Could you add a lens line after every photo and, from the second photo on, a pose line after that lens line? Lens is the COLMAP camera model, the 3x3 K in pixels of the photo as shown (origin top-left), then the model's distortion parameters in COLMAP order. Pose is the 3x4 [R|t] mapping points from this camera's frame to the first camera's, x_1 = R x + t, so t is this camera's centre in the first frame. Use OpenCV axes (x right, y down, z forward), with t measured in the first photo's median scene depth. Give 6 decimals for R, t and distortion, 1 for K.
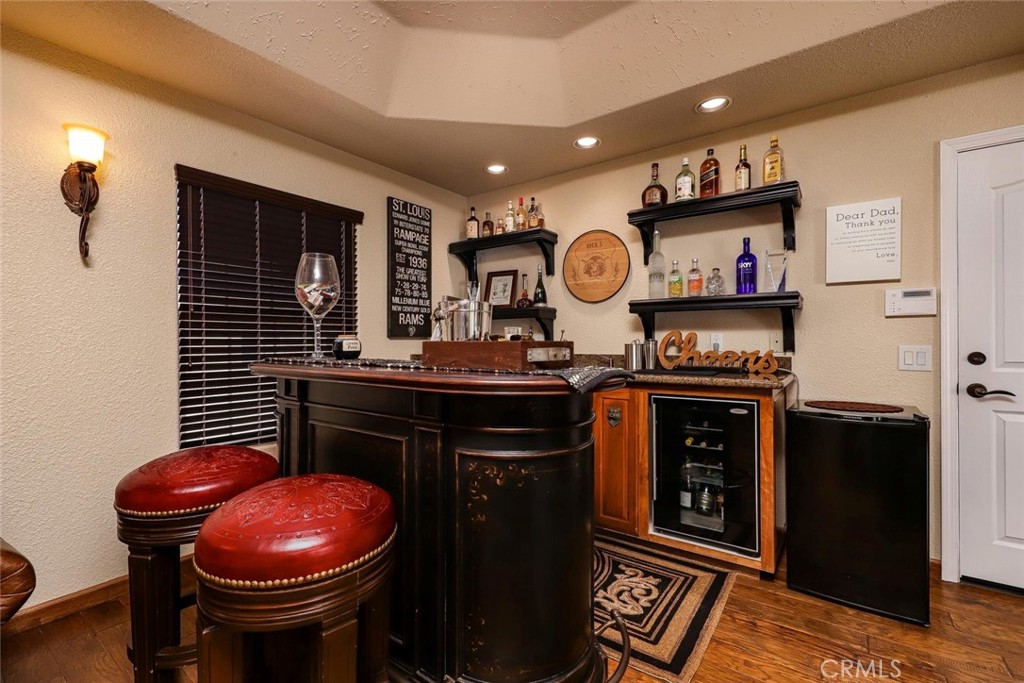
lens RADIAL K [[451.8, 0, 515.4], [0, 451.8, 347.2], [0, 0, 1]] dist [0.005549, 0.000353]
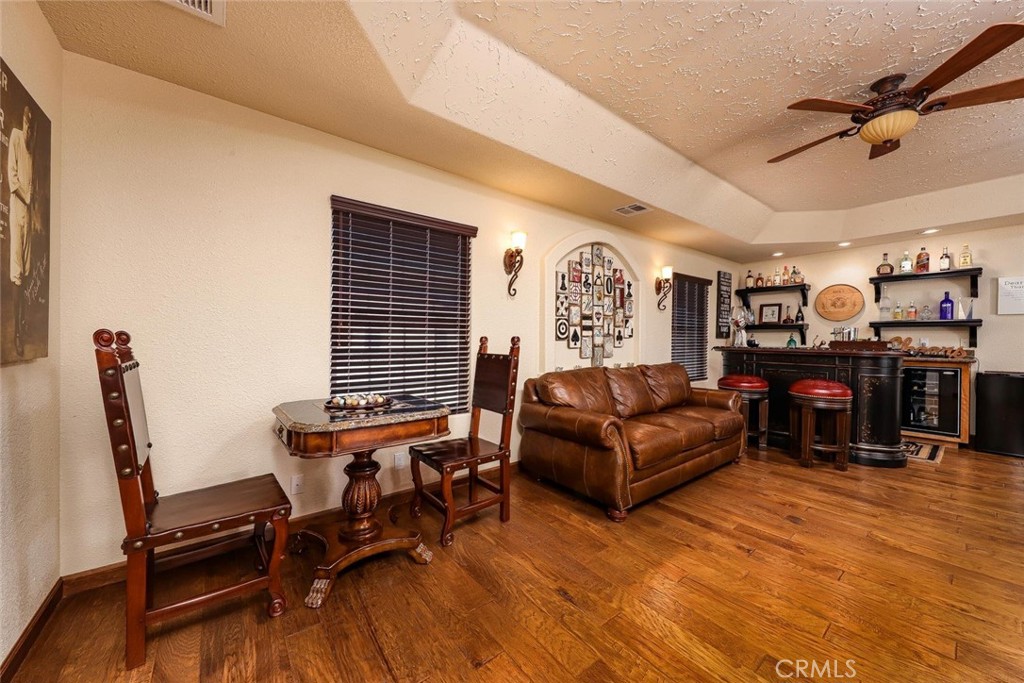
lens RADIAL K [[373.8, 0, 514.1], [0, 373.8, 344.5], [0, 0, 1]] dist [0.001479, -0.000349]
pose [[0.962994, 0.013180, -0.269200, -0.830977], [-0.013302, 0.999911, 0.001373, 0.020112], [0.269194, 0.002259, 0.963083, -1.052845]]
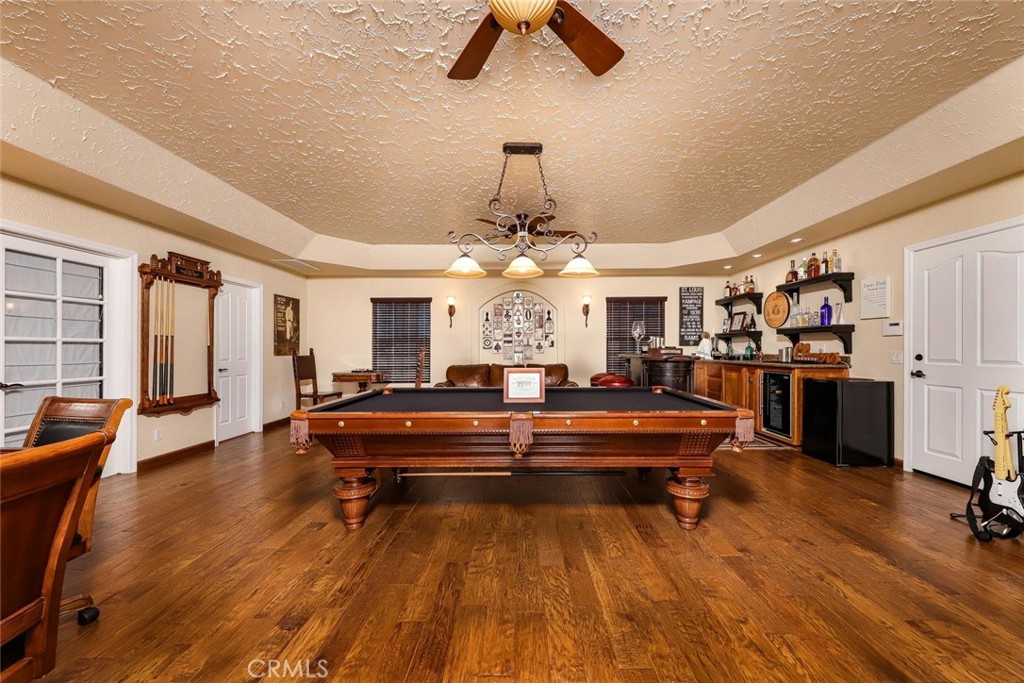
lens RADIAL K [[373.8, 0, 521.1], [0, 373.8, 349.4], [0, 0, 1]] dist [0.001479, -0.000349]
pose [[0.588676, 0.006620, -0.808342, 0.951151], [-0.009171, 0.999957, 0.001511, 0.002307], [0.808317, 0.006524, 0.588711, -0.970805]]
